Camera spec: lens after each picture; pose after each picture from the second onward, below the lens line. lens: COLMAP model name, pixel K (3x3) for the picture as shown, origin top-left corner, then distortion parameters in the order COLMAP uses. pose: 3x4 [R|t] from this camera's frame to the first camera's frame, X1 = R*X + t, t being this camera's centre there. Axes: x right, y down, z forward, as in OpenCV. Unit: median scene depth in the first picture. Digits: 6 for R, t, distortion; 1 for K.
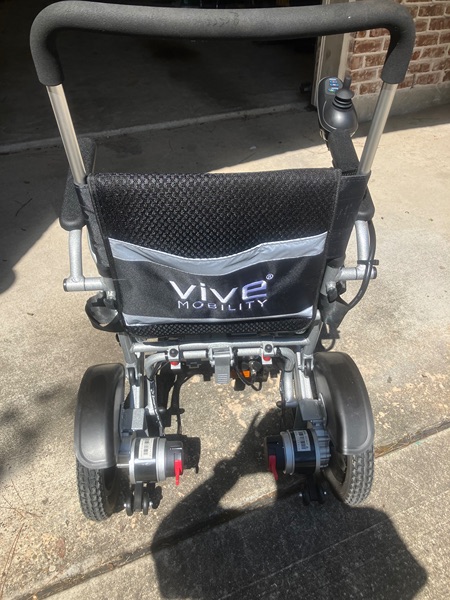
lens RADIAL K [[499.6, 0, 227.2], [0, 499.6, 296.7], [0, 0, 1]] dist [0.013700, 0.004876]
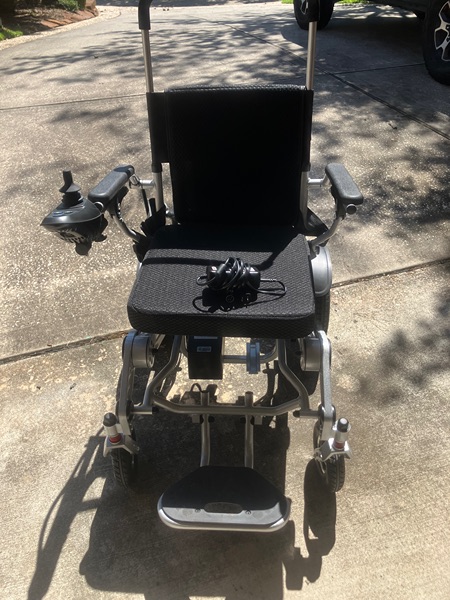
lens RADIAL K [[499.6, 0, 227.2], [0, 499.6, 296.7], [0, 0, 1]] dist [0.013700, 0.004876]
pose [[-0.993247, -0.050884, 0.104266, -0.111519], [0.094650, 0.164360, 0.981849, -0.917827], [-0.067097, 0.985087, -0.158434, 0.986653]]
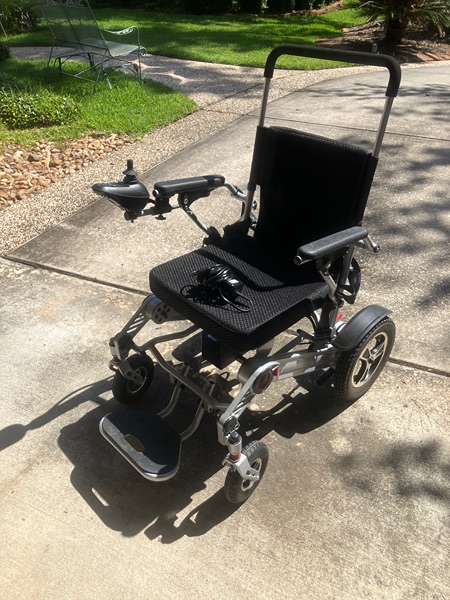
lens RADIAL K [[501.8, 0, 225.0], [0, 501.8, 300.0], [0, 0, 1]] dist [0.017706, 0.006000]
pose [[-0.654192, -0.430895, 0.621581, -0.647483], [0.517205, 0.344774, 0.783345, -0.880909], [-0.551845, 0.833943, -0.002688, 0.858954]]
